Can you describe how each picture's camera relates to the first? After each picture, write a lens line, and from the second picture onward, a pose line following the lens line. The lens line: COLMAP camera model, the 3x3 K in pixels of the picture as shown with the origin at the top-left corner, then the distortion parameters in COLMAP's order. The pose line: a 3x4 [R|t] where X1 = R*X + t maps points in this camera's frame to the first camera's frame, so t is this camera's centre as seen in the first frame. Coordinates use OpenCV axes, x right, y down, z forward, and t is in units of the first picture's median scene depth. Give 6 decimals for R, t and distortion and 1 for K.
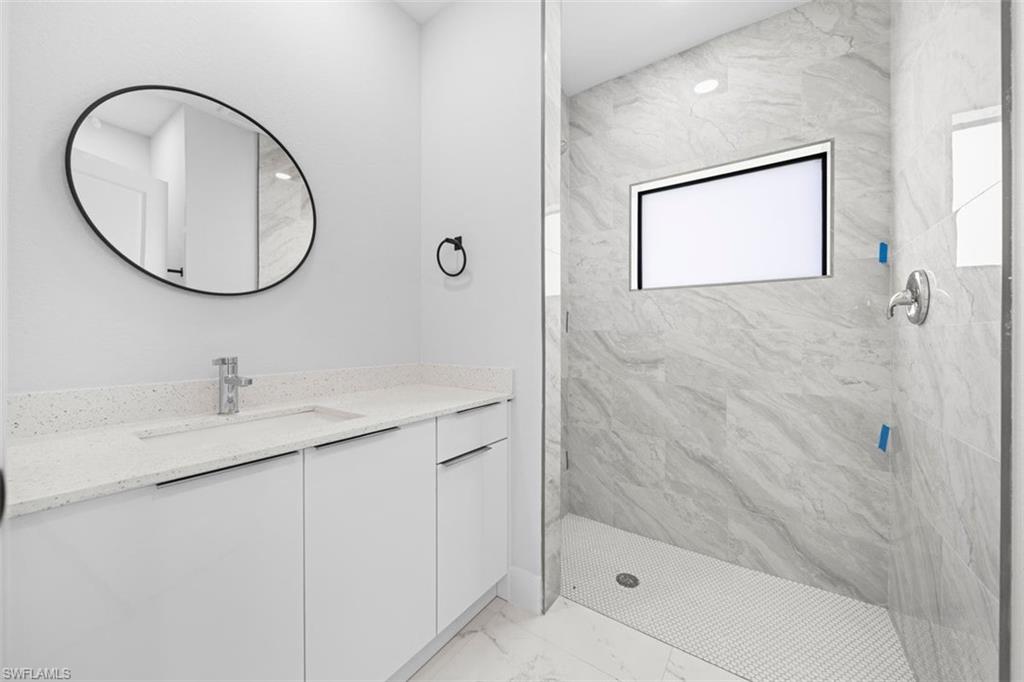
lens RADIAL K [[360.9, 0, 520.8], [0, 360.9, 336.0], [0, 0, 1]] dist [-0.002858, -0.000497]
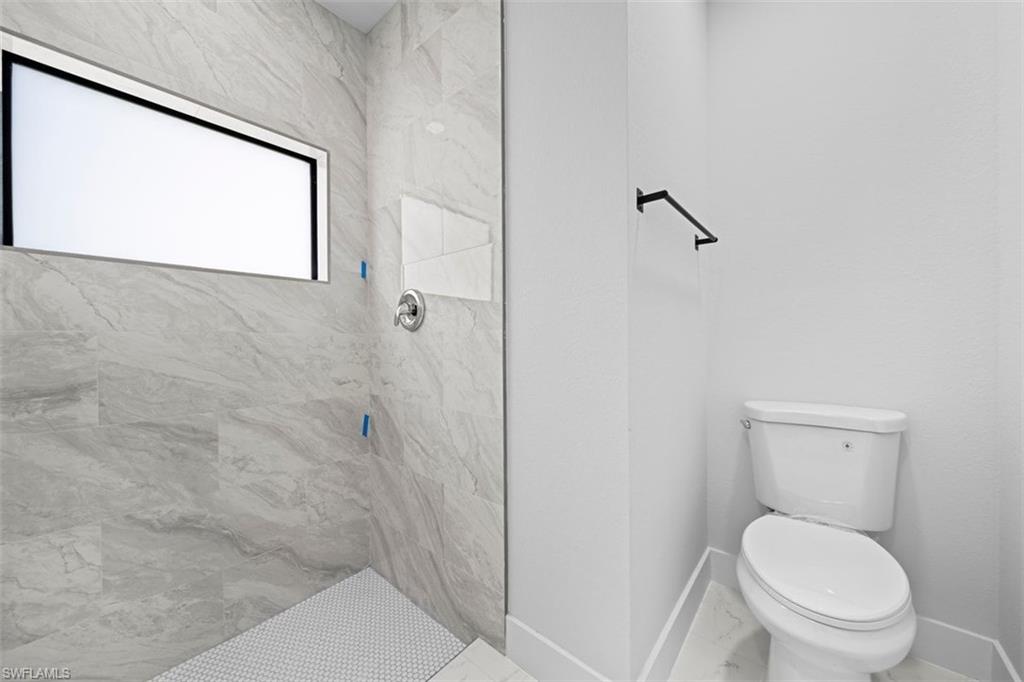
lens RADIAL K [[360.9, 0, 515.8], [0, 360.9, 340.6], [0, 0, 1]] dist [-0.002858, -0.000497]
pose [[0.110728, -0.007430, 0.993823, -0.104662], [0.007618, 0.999949, 0.006627, -0.001491], [-0.993822, 0.006837, 0.110779, 0.326031]]
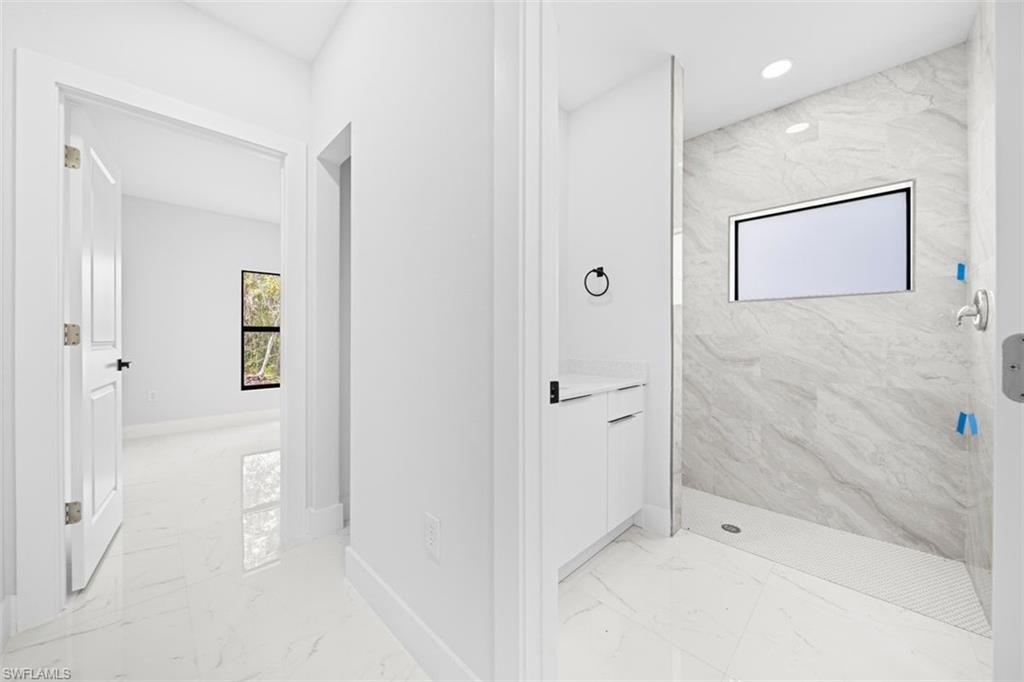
lens RADIAL K [[360.9, 0, 519.6], [0, 360.9, 338.1], [0, 0, 1]] dist [-0.002858, -0.000497]
pose [[0.985966, 0.001663, -0.166936, -0.236892], [-0.001931, 0.999997, -0.001444, -0.000791], [0.166933, 0.001746, 0.985967, -0.400346]]
